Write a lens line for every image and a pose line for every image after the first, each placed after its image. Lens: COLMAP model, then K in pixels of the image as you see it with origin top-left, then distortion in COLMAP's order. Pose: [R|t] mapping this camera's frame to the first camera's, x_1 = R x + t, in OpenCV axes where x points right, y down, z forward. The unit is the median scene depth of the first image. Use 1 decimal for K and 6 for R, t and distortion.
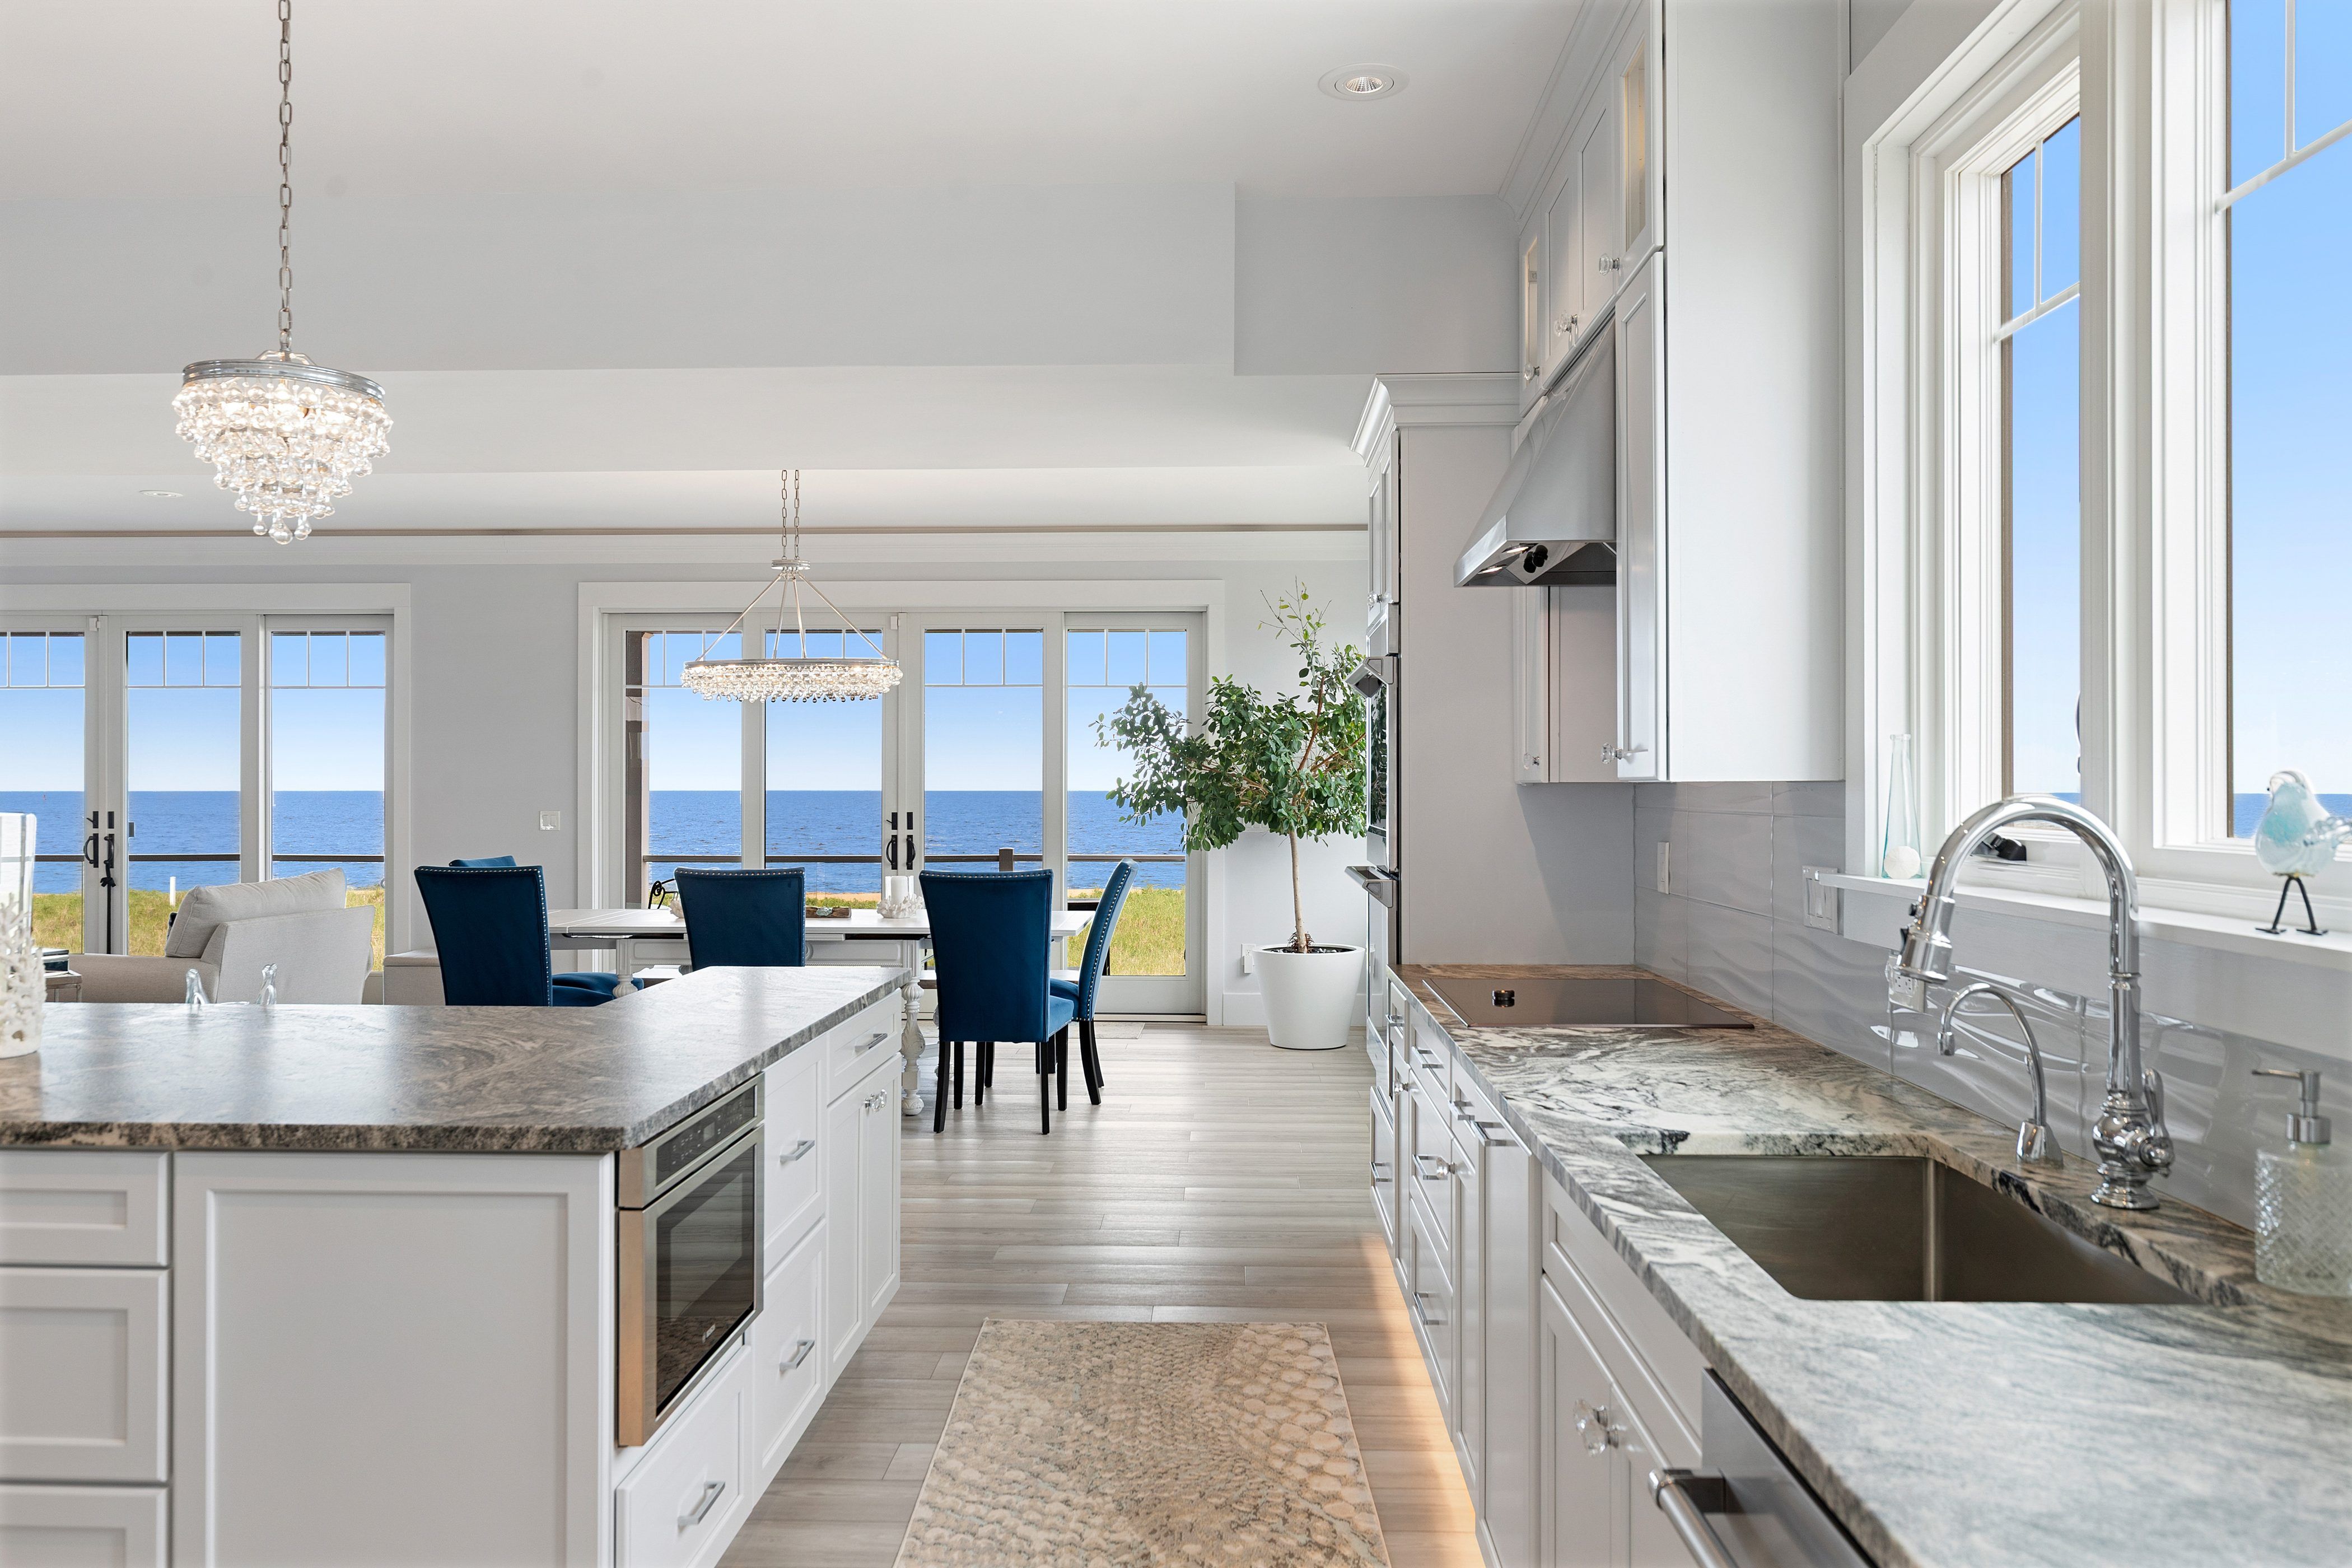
lens RADIAL K [[1625.9, 0, 1176.0], [0, 1625.9, 784.0], [0, 0, 1]] dist [0.001660, 0.000729]
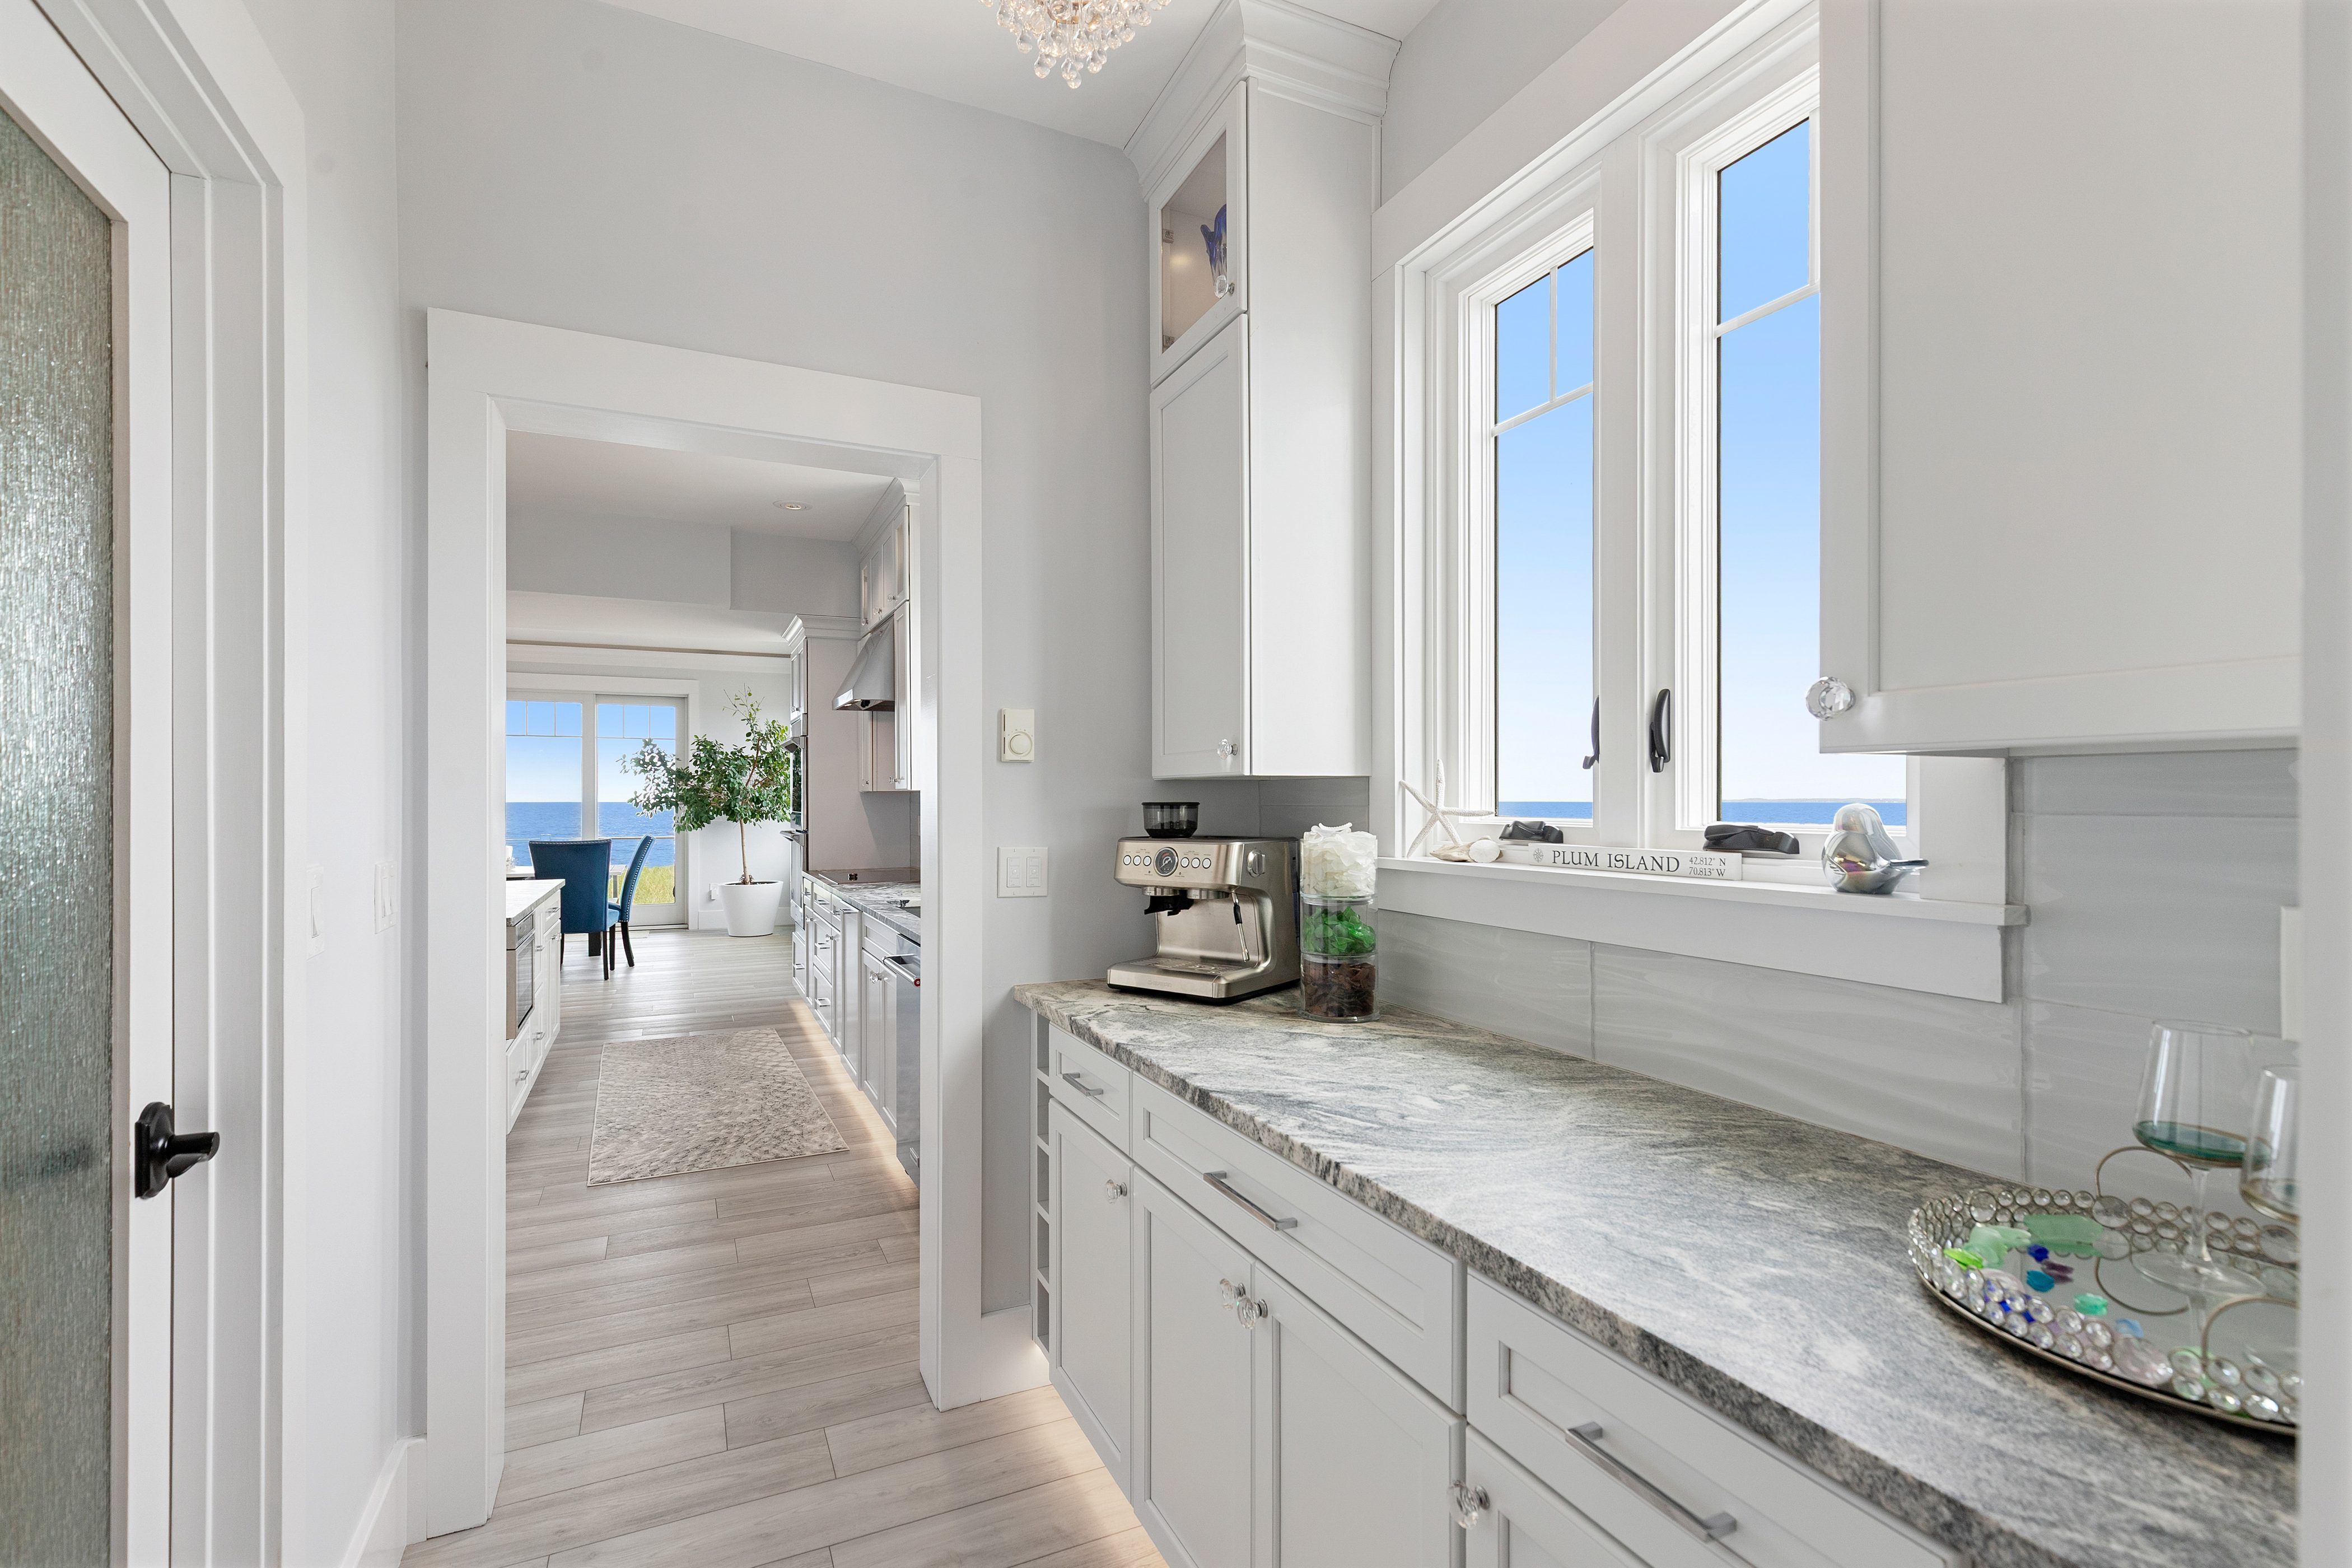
lens RADIAL K [[1060.6, 0, 1176.0], [0, 1060.6, 784.0], [0, 0, 1]] dist [-0.000606, 0.000035]
pose [[0.885631, 0.000178, 0.464390, -0.052316], [0.004964, 0.999939, -0.009849, 0.002966], [-0.464364, 0.011028, 0.885576, -0.305680]]
